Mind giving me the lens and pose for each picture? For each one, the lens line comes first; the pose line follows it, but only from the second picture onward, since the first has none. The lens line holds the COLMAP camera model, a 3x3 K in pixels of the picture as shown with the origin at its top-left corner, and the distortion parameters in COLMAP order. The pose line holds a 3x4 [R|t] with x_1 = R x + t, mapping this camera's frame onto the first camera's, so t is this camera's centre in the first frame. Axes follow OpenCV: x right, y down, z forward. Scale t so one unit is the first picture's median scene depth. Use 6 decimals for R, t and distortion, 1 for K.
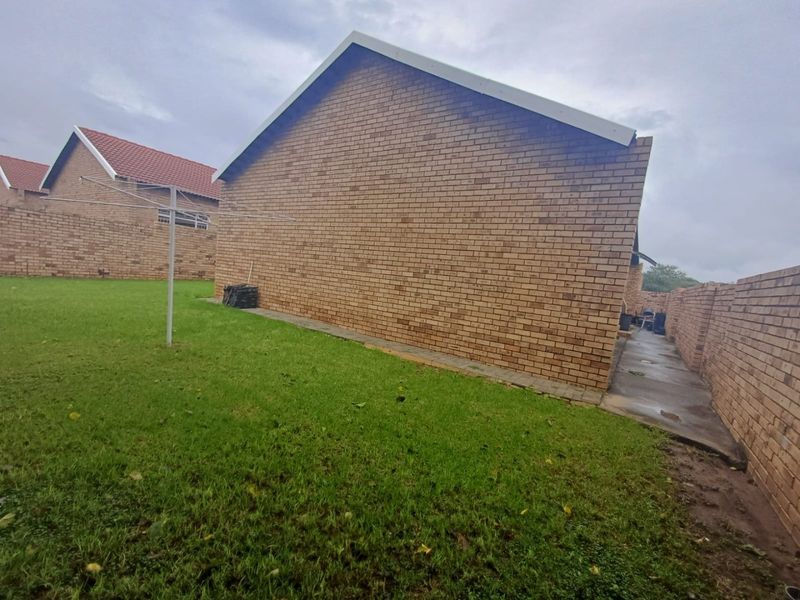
lens RADIAL K [[366.1, 0, 402.4], [0, 366.1, 314.9], [0, 0, 1]] dist [0.002825, -0.005784]
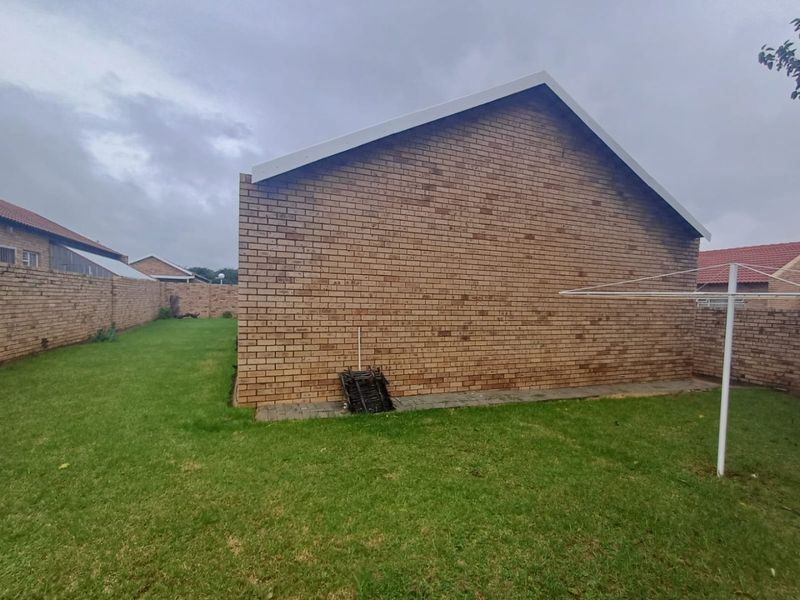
lens RADIAL K [[366.1, 0, 389.8], [0, 366.1, 311.7], [0, 0, 1]] dist [0.002825, -0.005784]
pose [[0.573668, -0.117778, 0.810576, -1.087264], [0.122950, 0.990778, 0.056946, -0.251505], [-0.809807, 0.066992, 0.582859, 0.753127]]
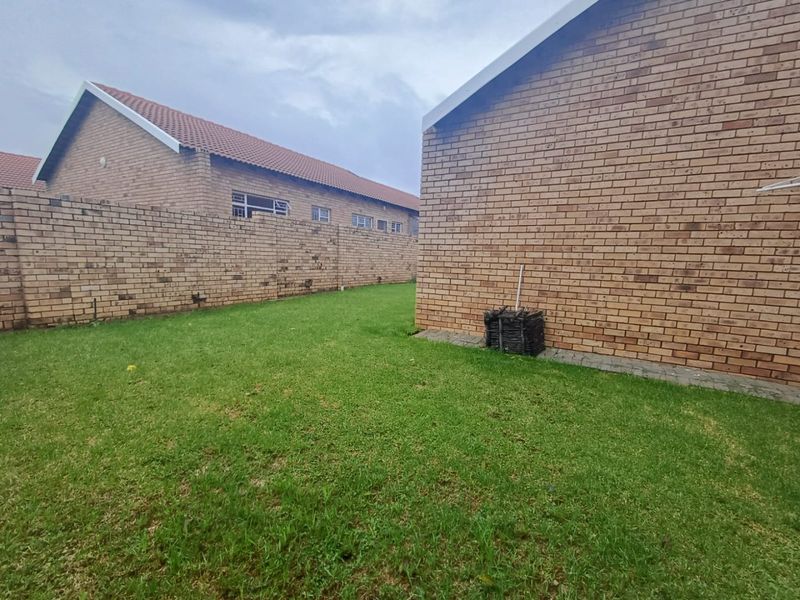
lens RADIAL K [[366.1, 0, 405.9], [0, 366.1, 314.1], [0, 0, 1]] dist [0.002825, -0.005784]
pose [[0.995542, -0.083906, 0.043070, -0.772058], [0.081646, 0.995315, 0.051793, -0.145034], [-0.047214, -0.048046, 0.997729, 0.555100]]
